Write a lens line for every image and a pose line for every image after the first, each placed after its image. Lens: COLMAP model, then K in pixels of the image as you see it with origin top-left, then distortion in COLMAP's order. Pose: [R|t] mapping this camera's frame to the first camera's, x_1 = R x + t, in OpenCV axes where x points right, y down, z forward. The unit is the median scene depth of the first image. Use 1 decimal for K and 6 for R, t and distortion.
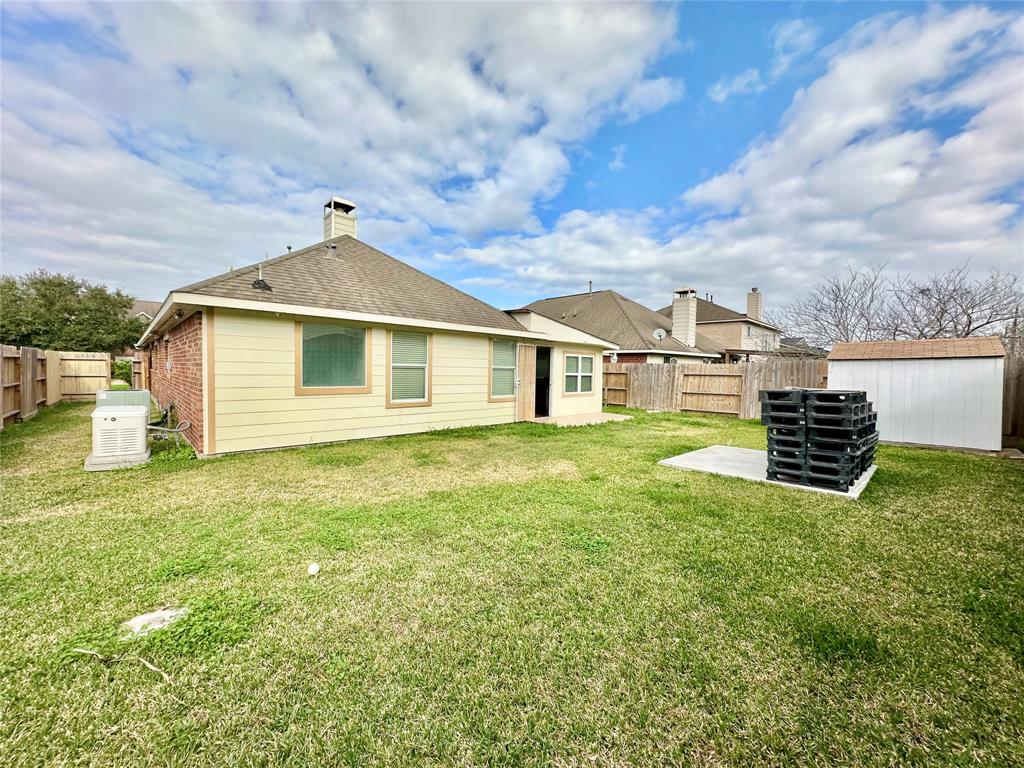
lens RADIAL K [[407.3, 0, 514.7], [0, 407.3, 386.9], [0, 0, 1]] dist [0.000362, -0.000169]
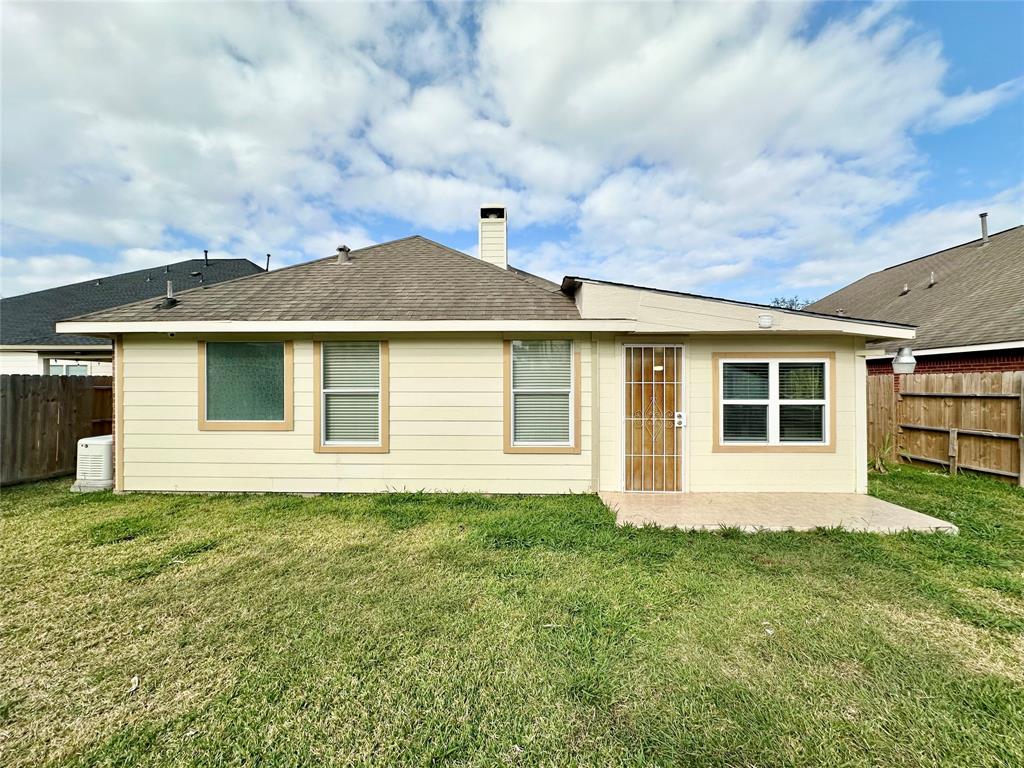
lens RADIAL K [[407.3, 0, 514.7], [0, 407.3, 386.9], [0, 0, 1]] dist [0.000362, -0.000169]
pose [[0.699325, -0.018444, -0.714566, 0.346756], [-0.017259, 0.998940, -0.042675, -0.029695], [0.714595, 0.042176, 0.698266, 0.607339]]
